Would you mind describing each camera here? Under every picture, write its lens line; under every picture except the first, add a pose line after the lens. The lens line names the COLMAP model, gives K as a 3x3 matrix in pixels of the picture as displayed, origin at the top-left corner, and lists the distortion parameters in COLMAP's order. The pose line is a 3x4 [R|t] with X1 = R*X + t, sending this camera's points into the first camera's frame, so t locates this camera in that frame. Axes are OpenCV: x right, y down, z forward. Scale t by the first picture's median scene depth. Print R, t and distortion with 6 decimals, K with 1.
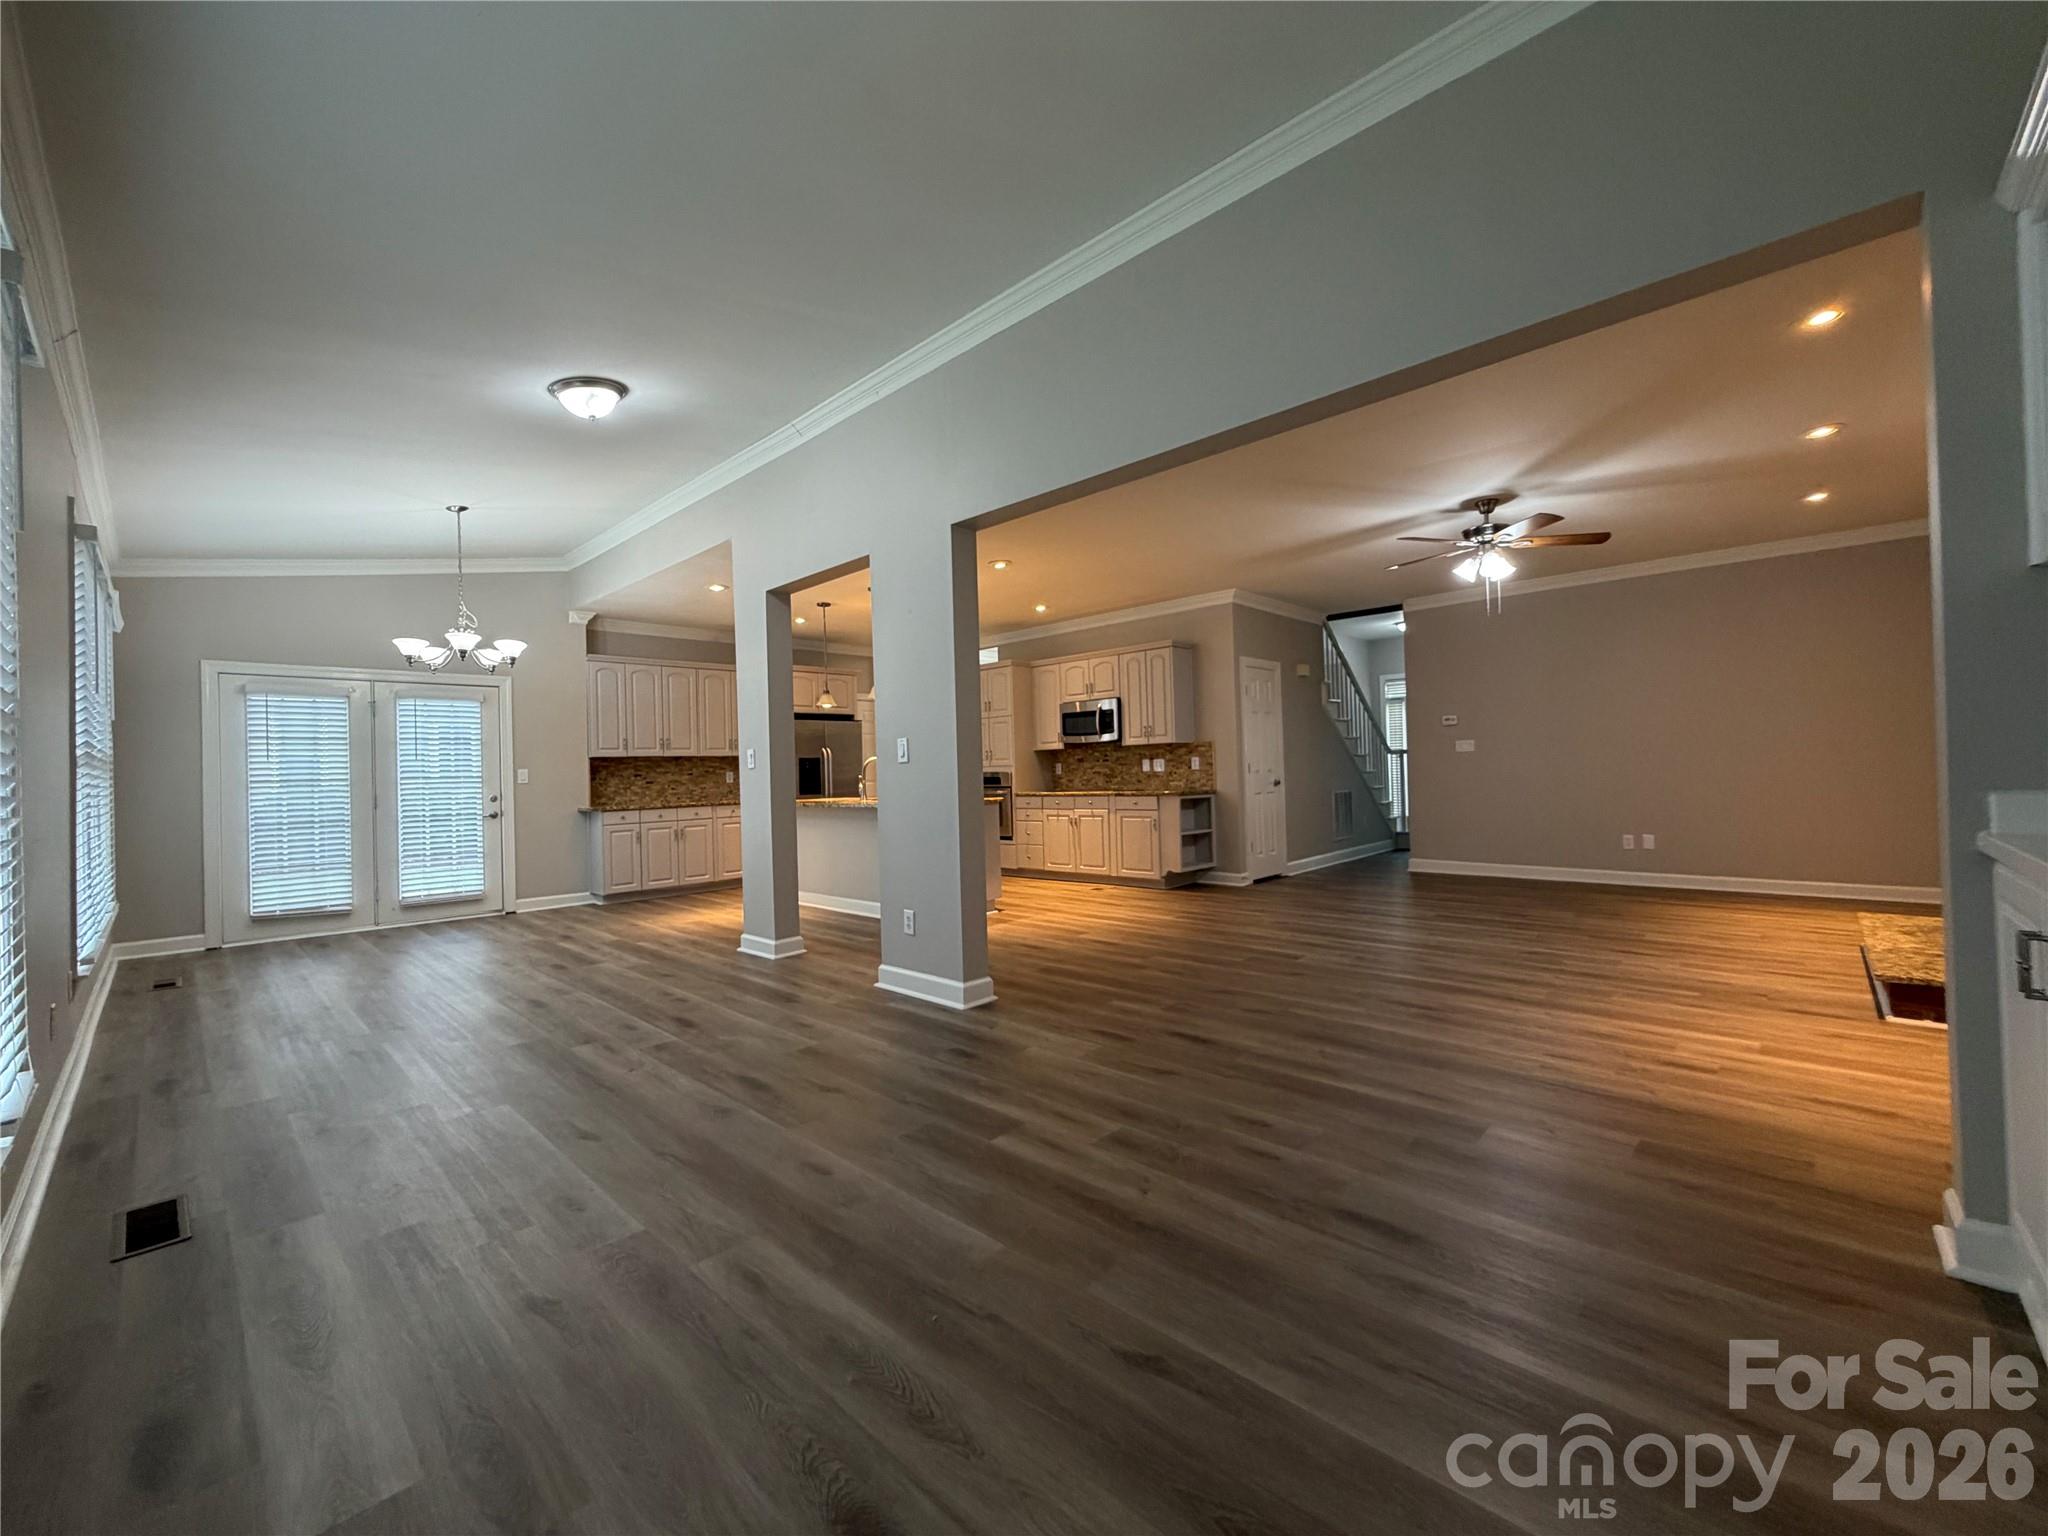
lens RADIAL K [[816.4, 0, 1018.8], [0, 816.4, 771.8], [0, 0, 1]] dist [-0.000208, -0.000058]
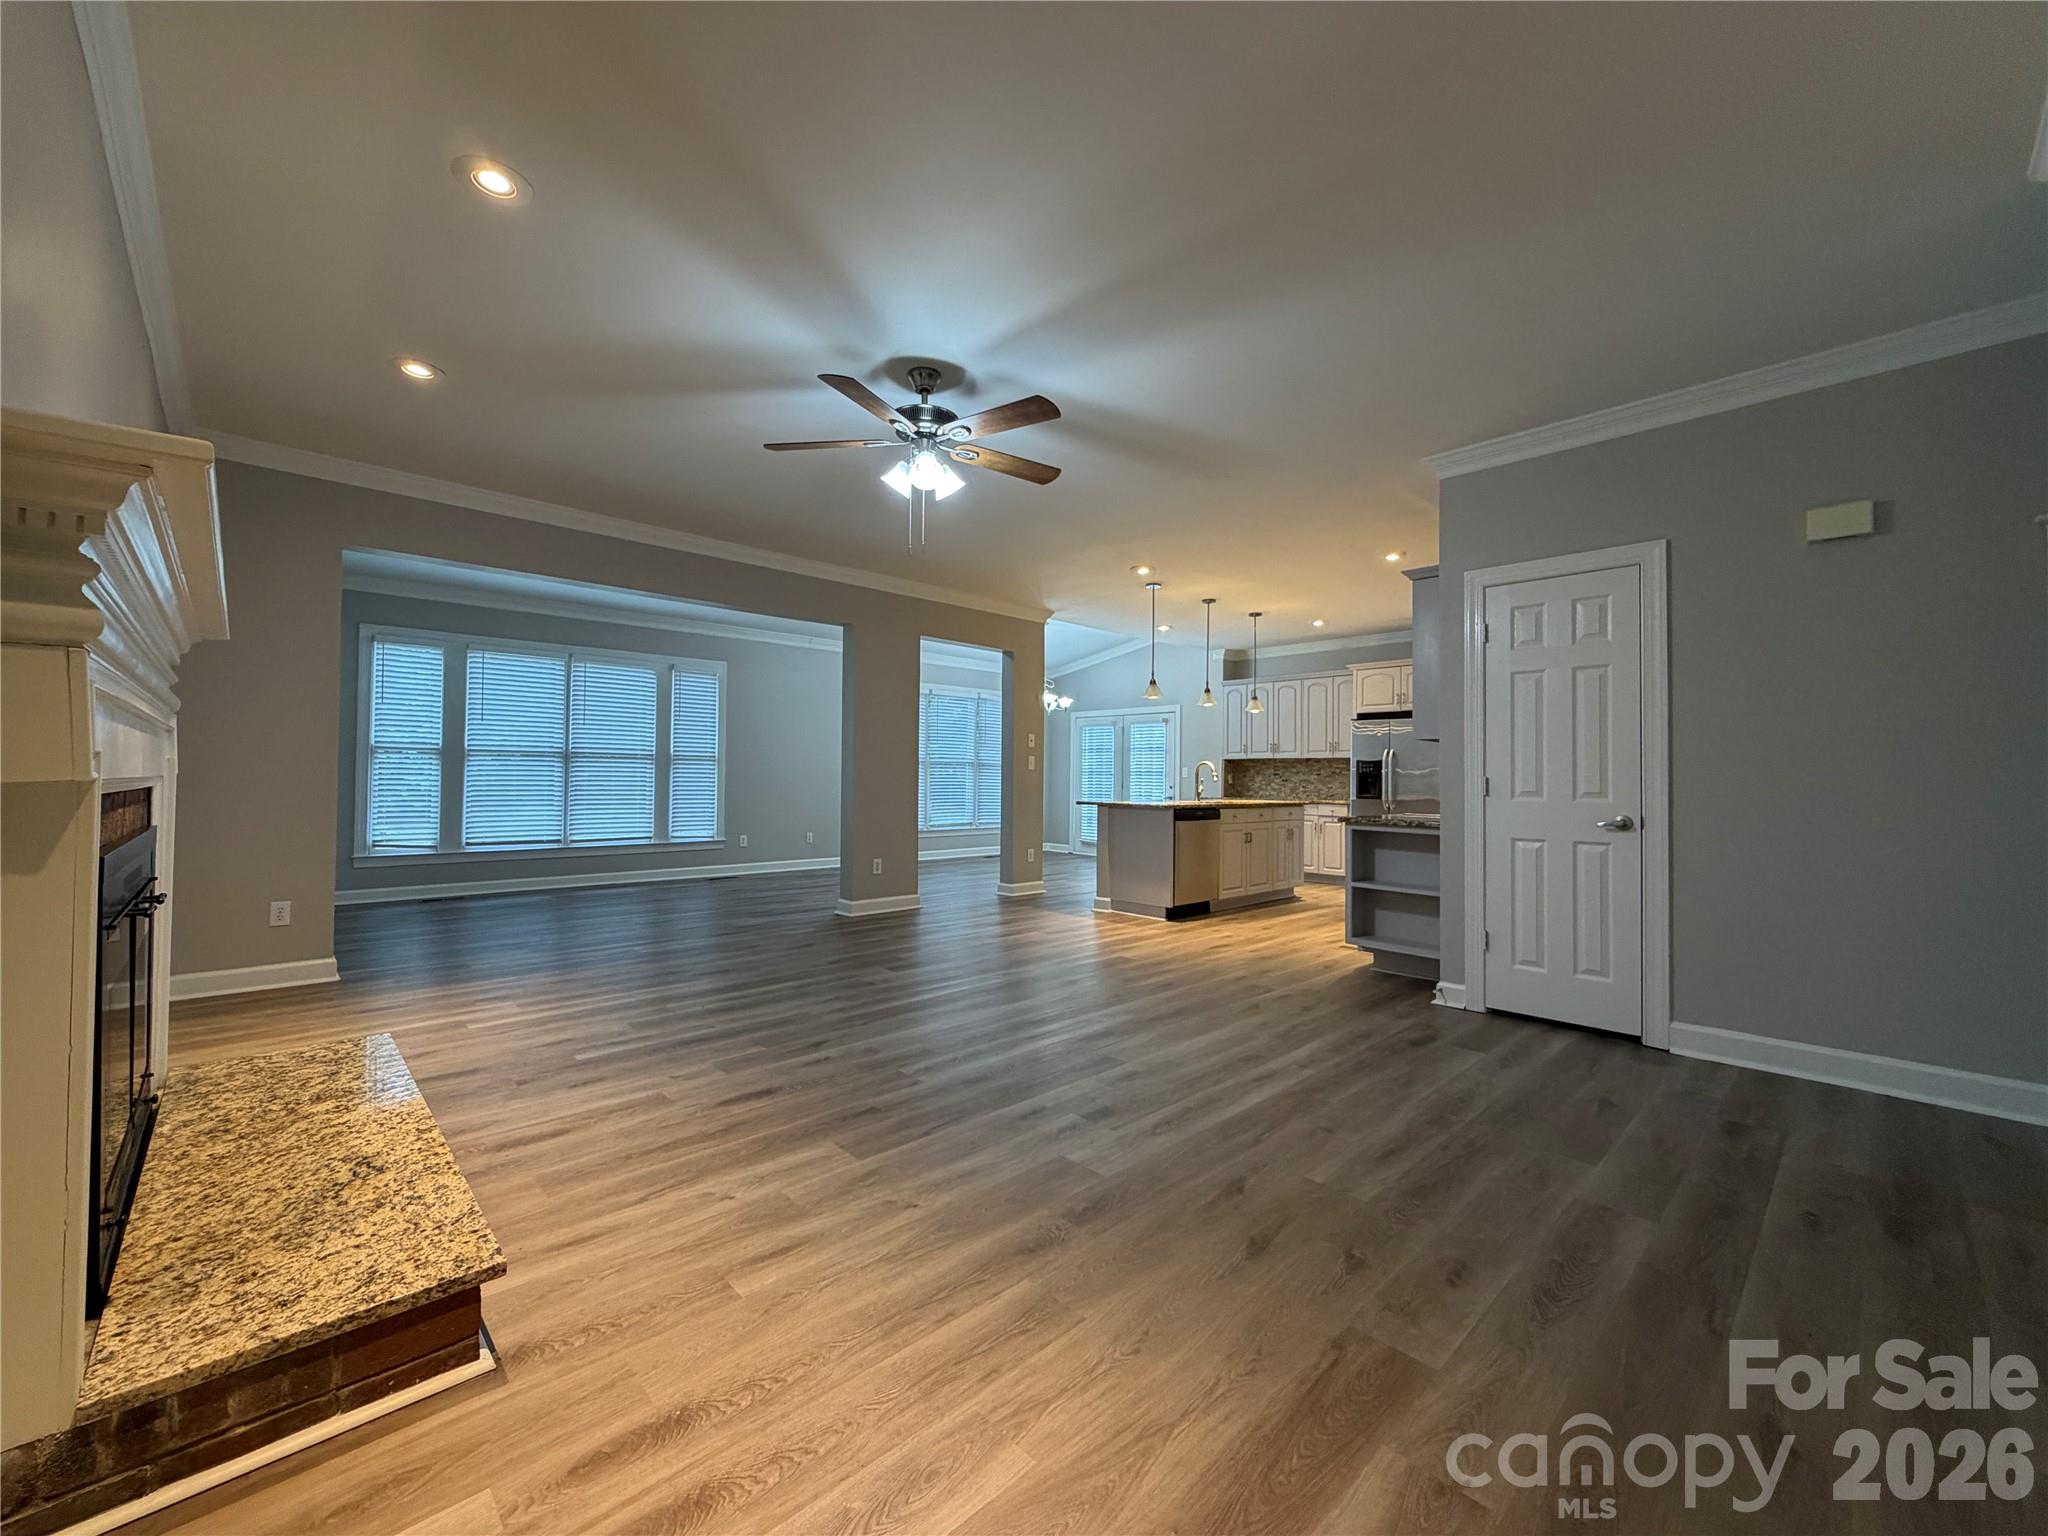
lens RADIAL K [[816.4, 0, 1027.2], [0, 816.4, 765.5], [0, 0, 1]] dist [-0.000208, -0.000058]
pose [[-0.040167, 0.011637, -0.999125, 0.769019], [-0.010705, 0.999870, 0.012076, -0.019695], [0.999136, 0.011181, -0.040038, 0.702265]]
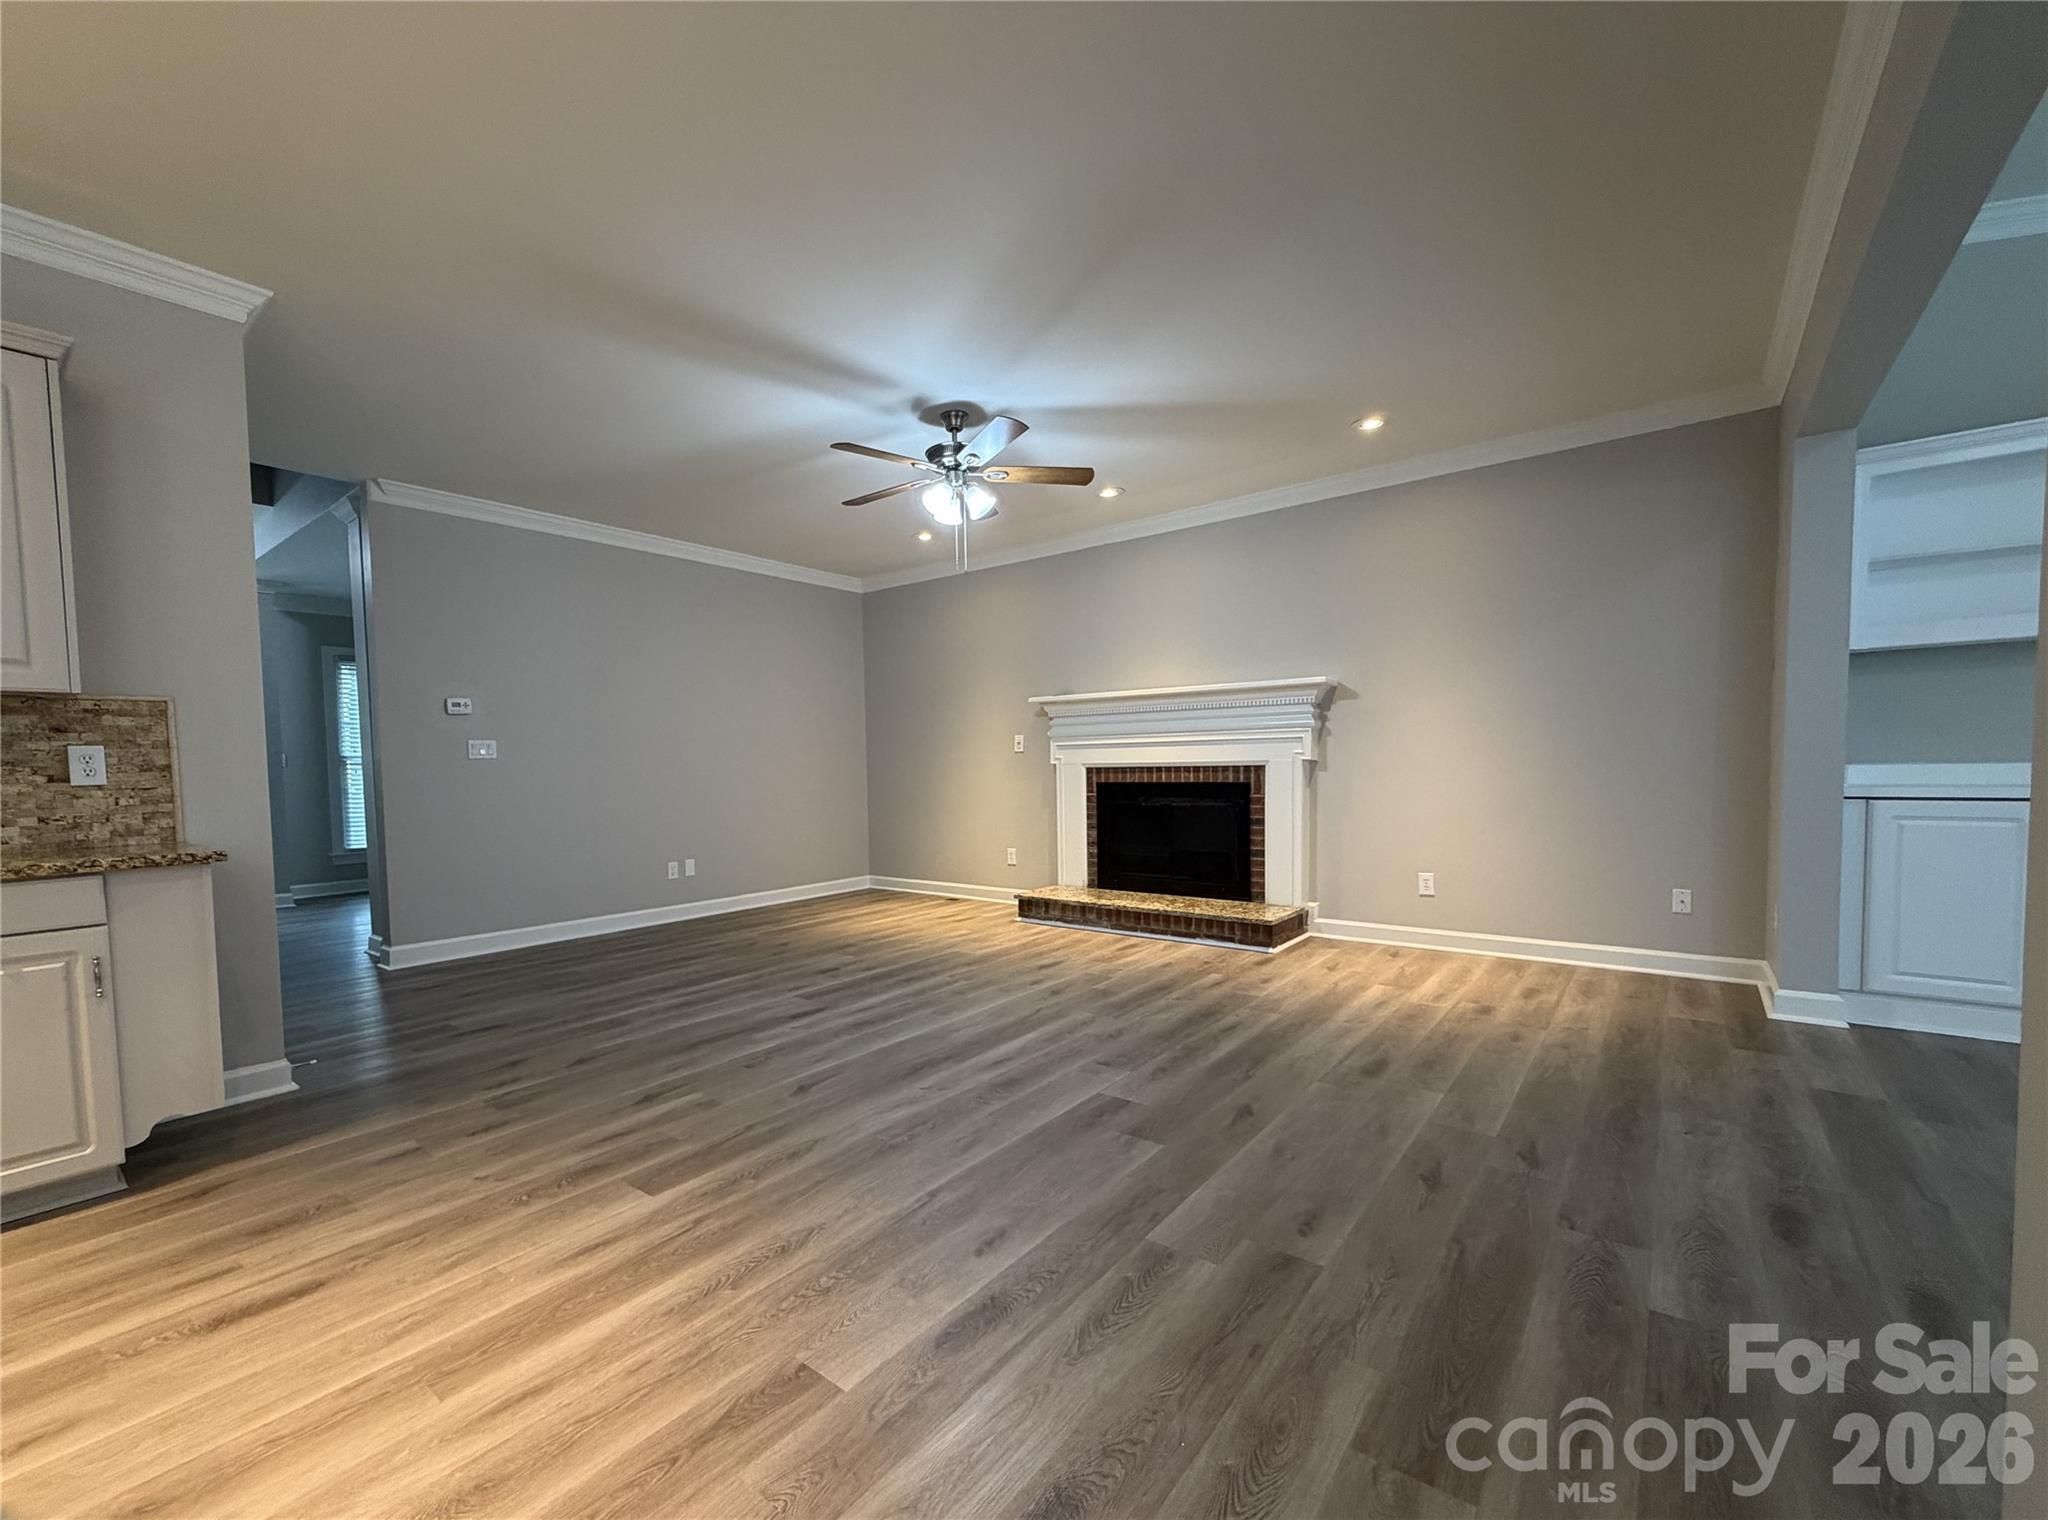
lens RADIAL K [[862.6, 0, 966.2], [0, 862.6, 801.3], [0, 0, 1]] dist [-0.001938, 0.000713]
pose [[-0.072264, -0.015231, 0.997269, -0.138954], [0.023396, 0.999582, 0.016962, 0.005674], [-0.997111, 0.024557, -0.071878, 0.667188]]
